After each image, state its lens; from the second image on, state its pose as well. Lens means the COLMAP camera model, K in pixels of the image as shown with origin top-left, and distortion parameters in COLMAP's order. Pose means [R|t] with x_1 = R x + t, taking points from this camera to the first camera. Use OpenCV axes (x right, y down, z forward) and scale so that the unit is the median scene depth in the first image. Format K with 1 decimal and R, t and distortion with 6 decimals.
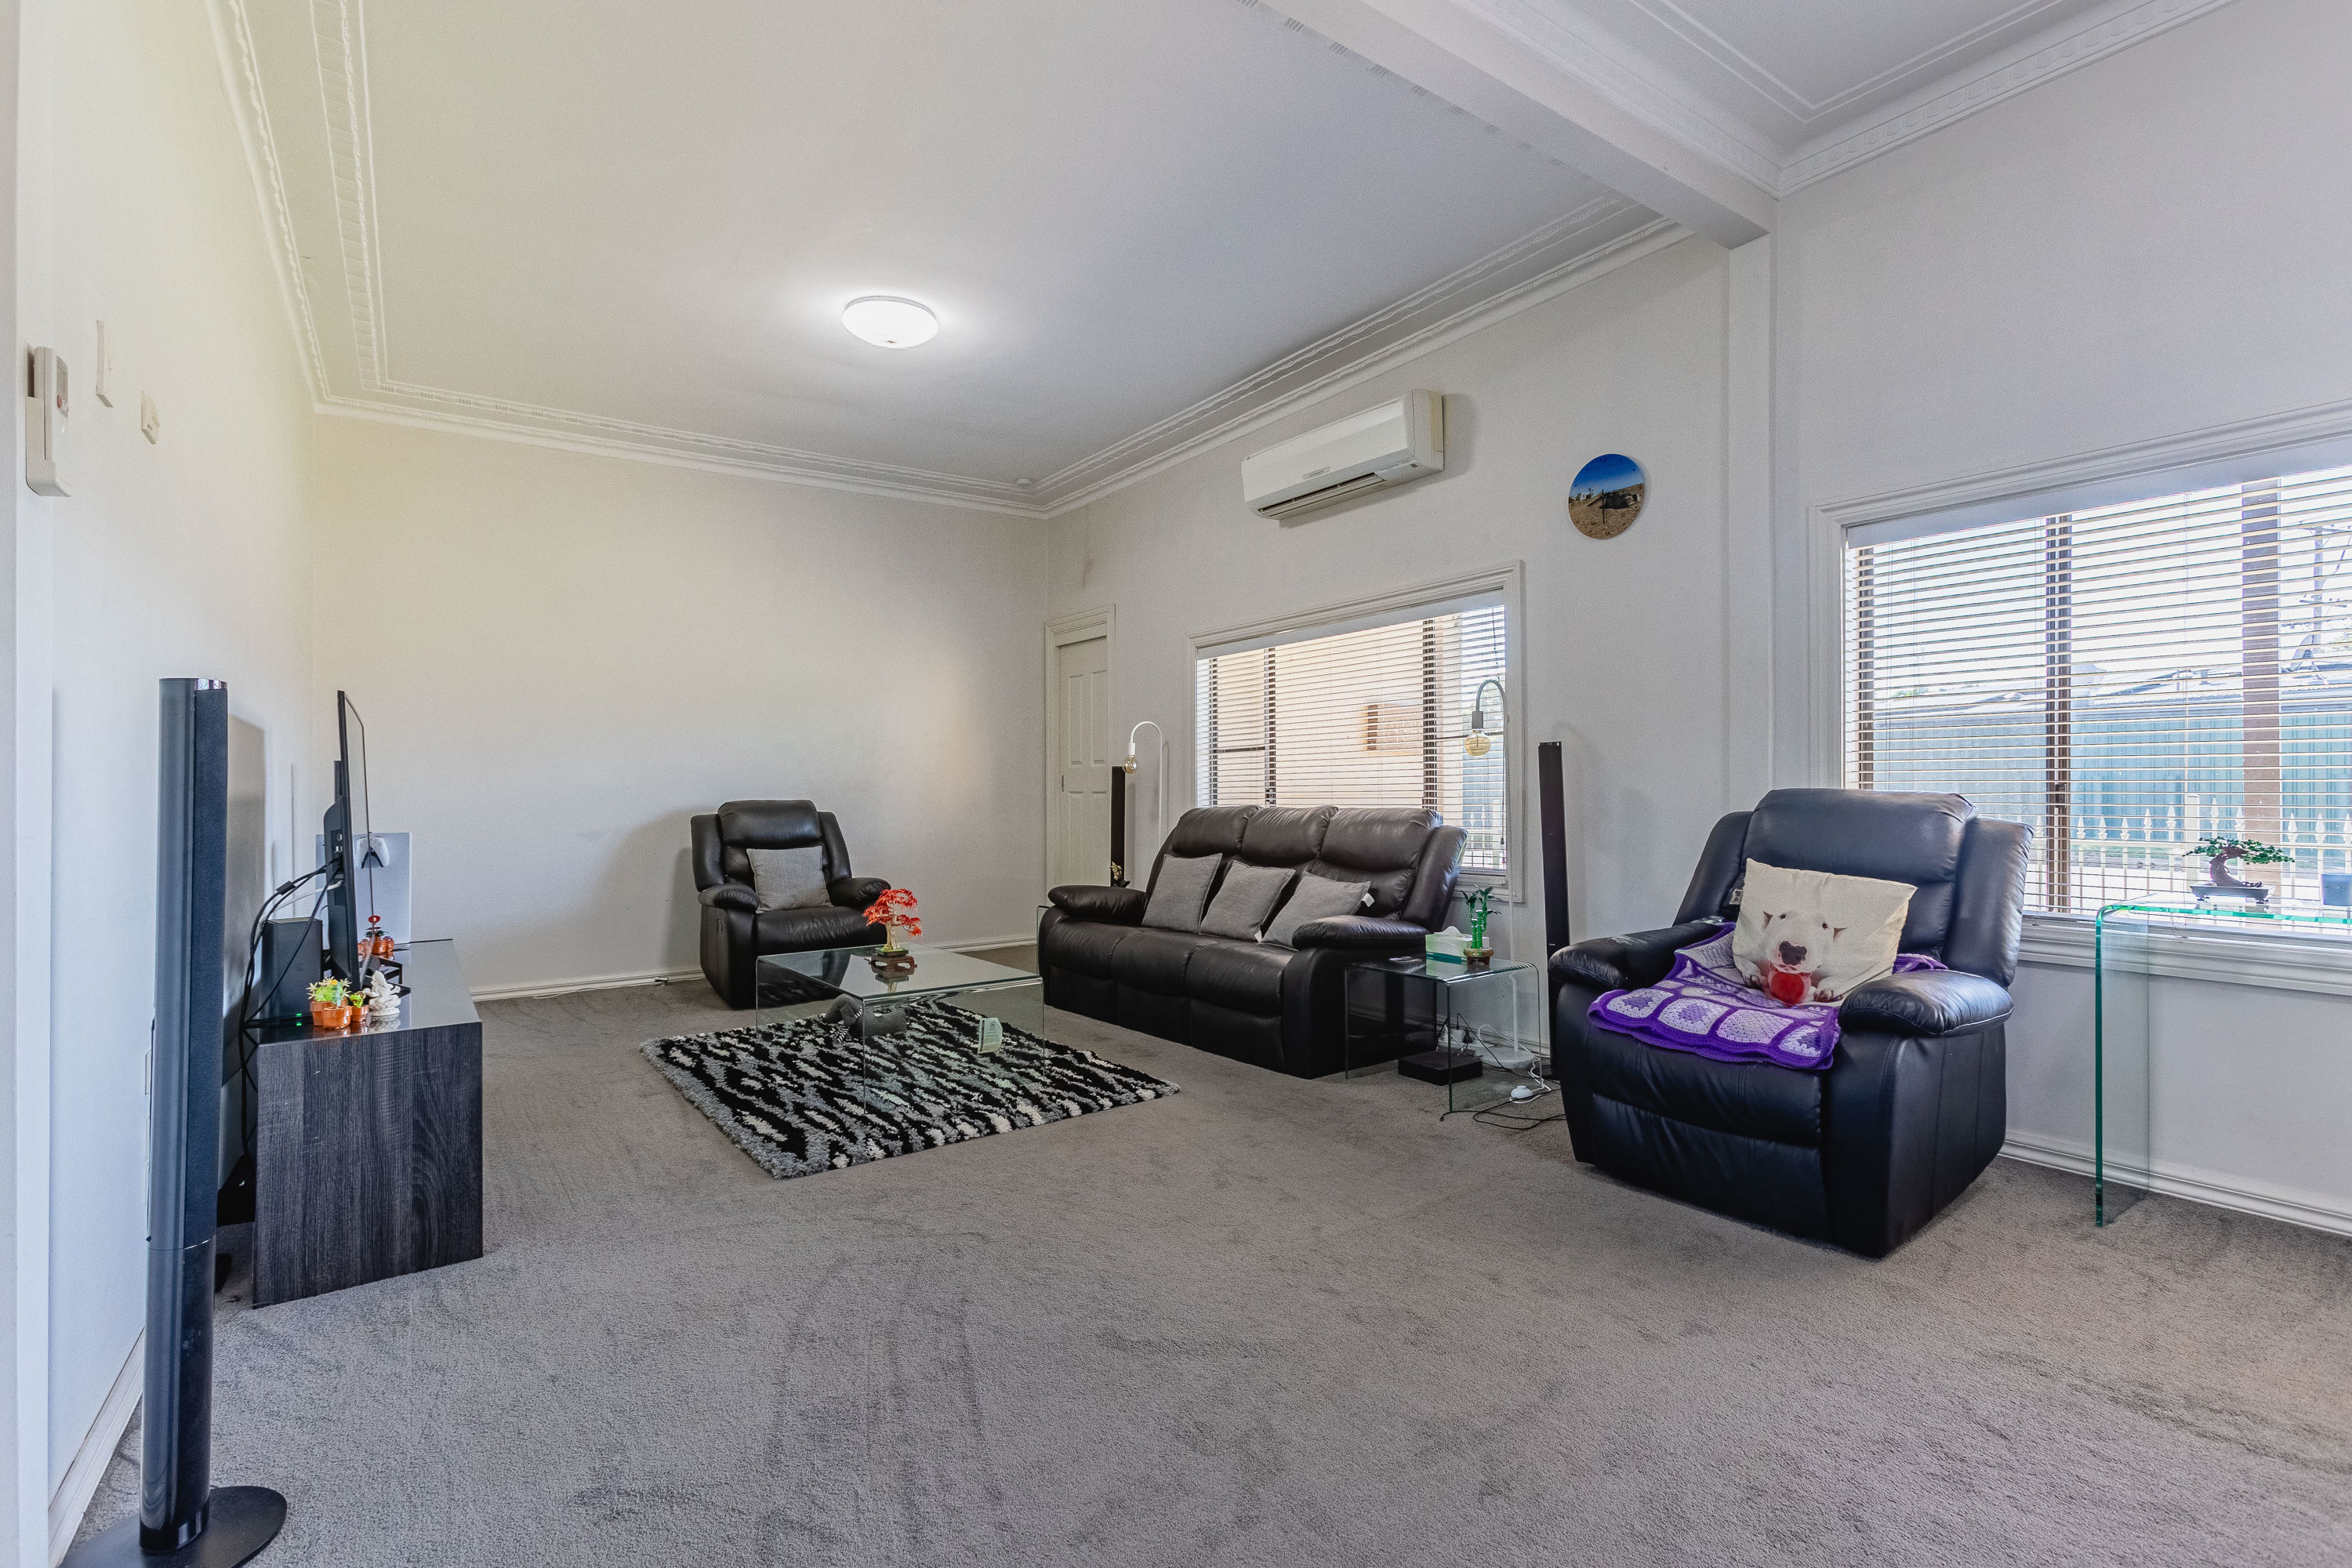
lens RADIAL K [[1075.1, 0, 1182.0], [0, 1075.1, 778.9], [0, 0, 1]] dist [-0.012293, 0.014419]
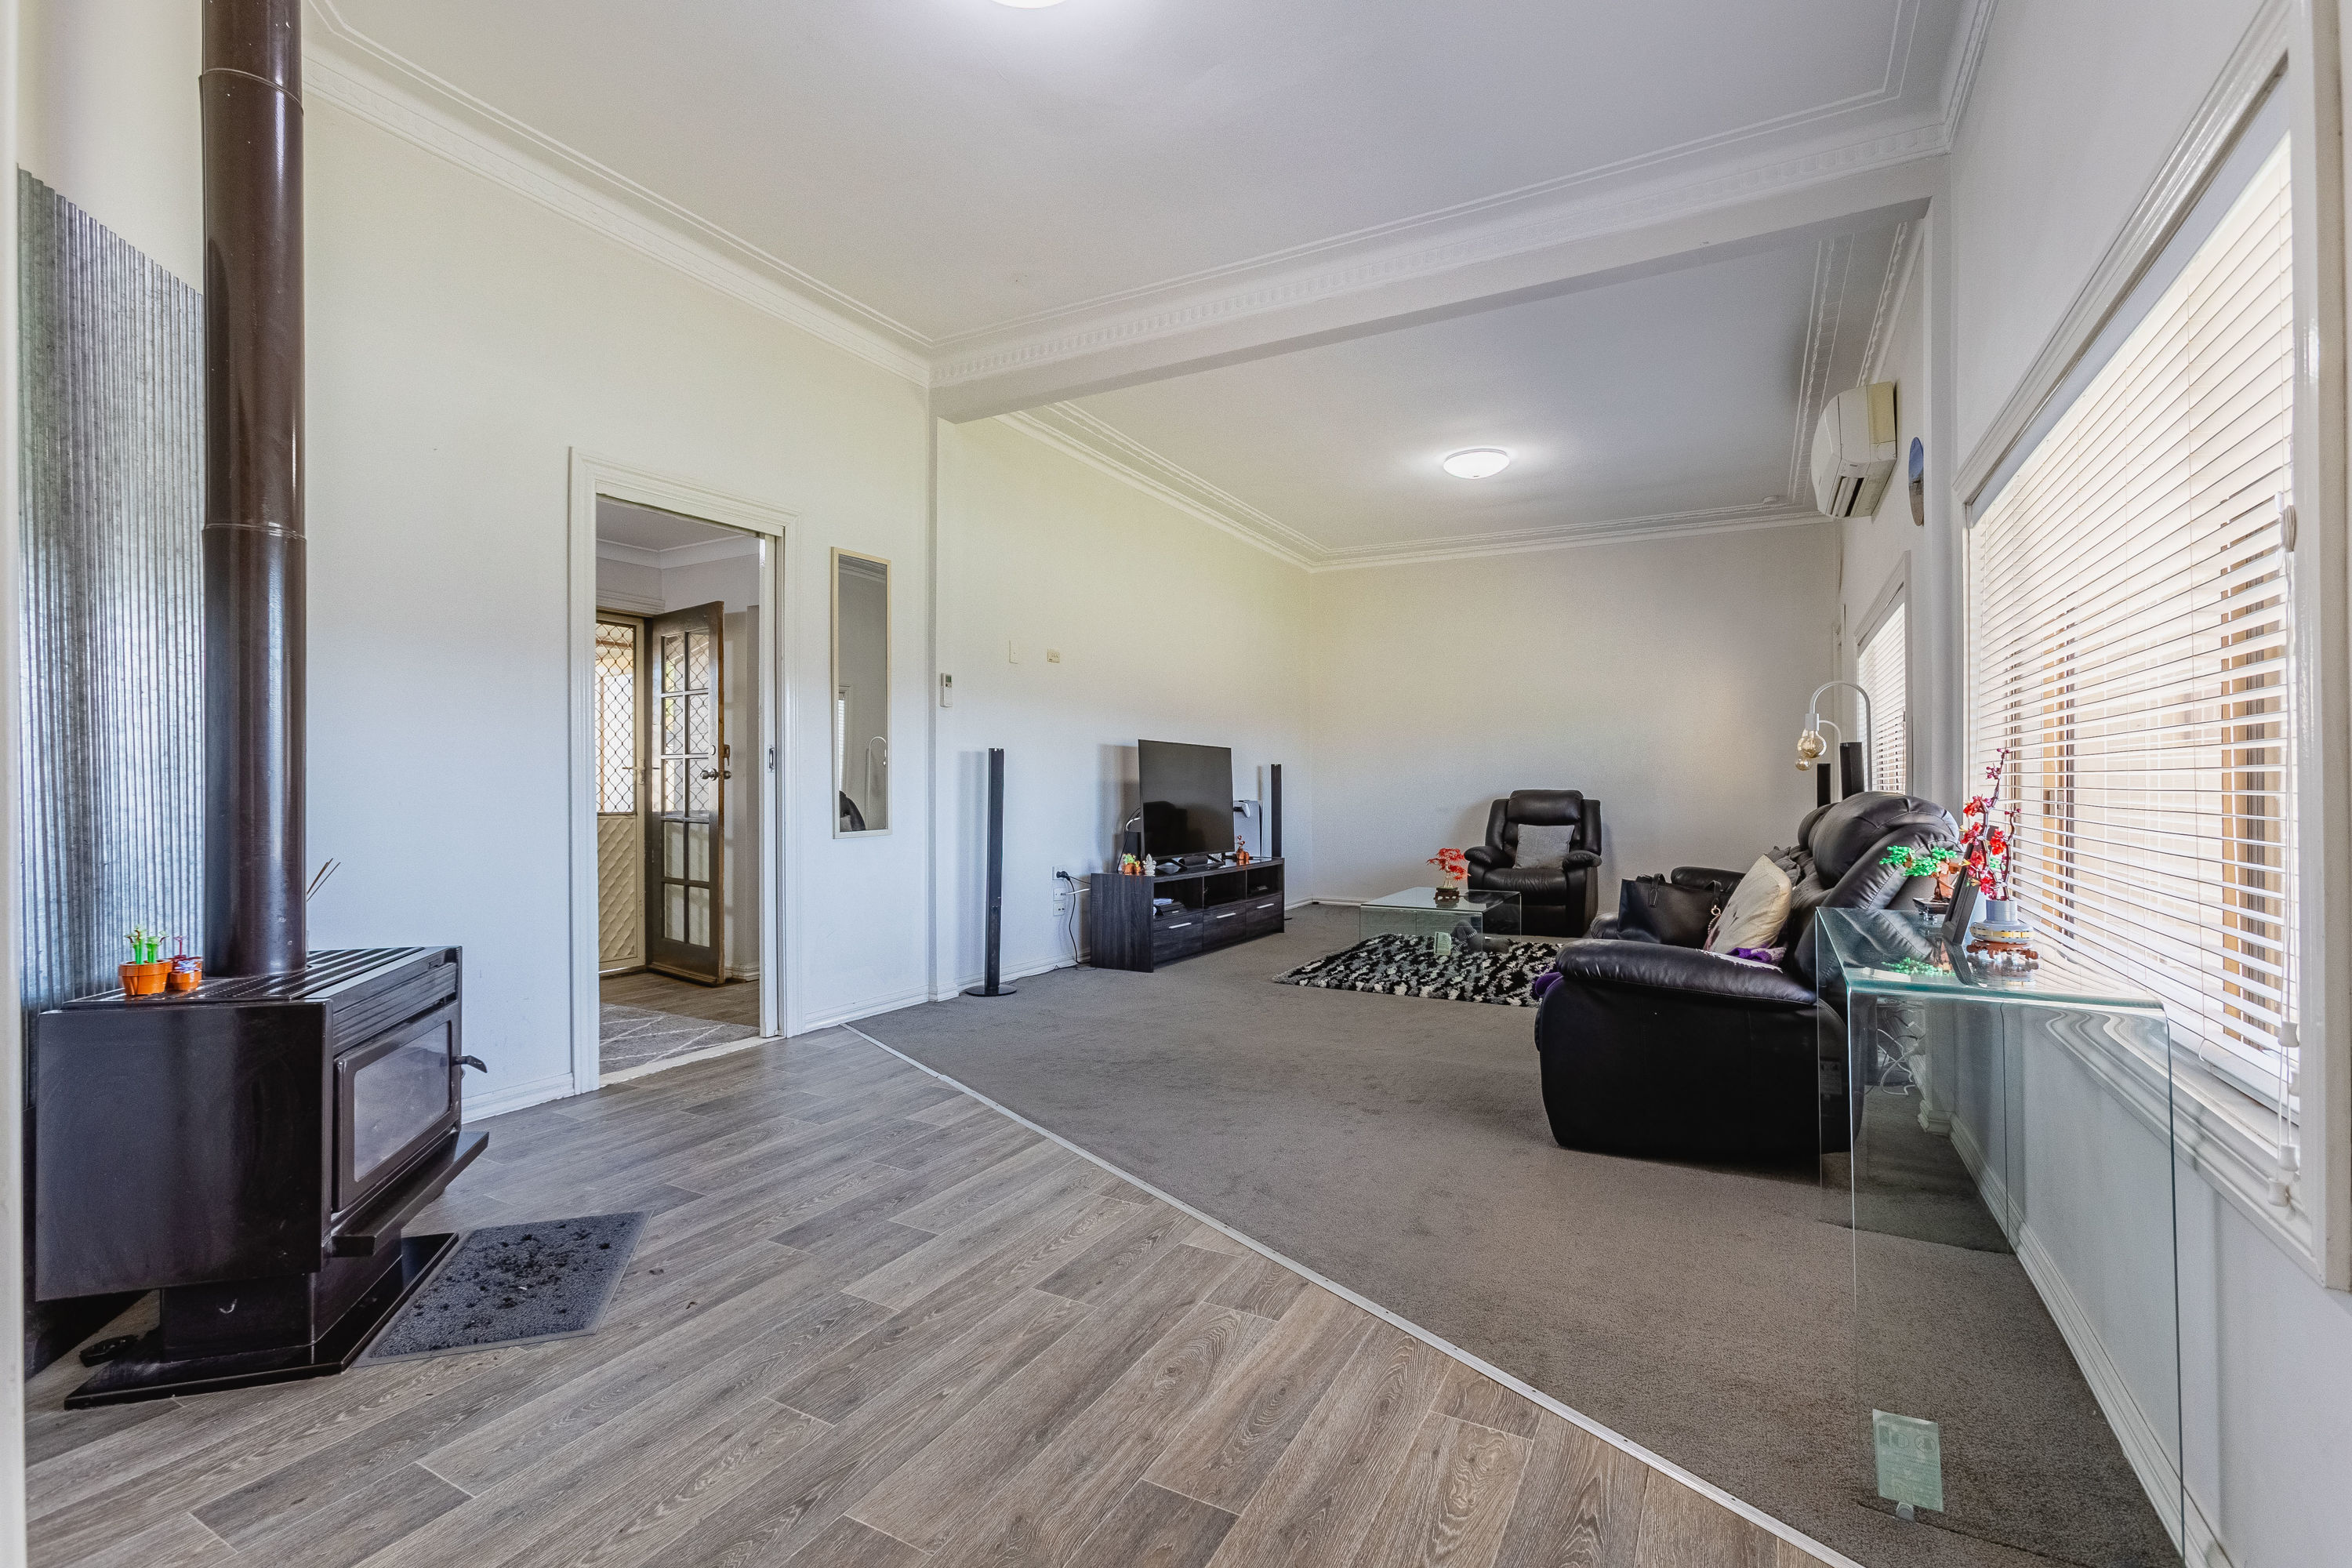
lens RADIAL K [[1075.1, 0, 1182.0], [0, 1075.1, 778.9], [0, 0, 1]] dist [-0.012293, 0.014419]
pose [[0.431028, 0.008372, -0.902300, 0.798477], [0.003151, 0.999937, 0.010783, -0.011835], [0.902333, -0.007491, 0.430974, 0.004358]]
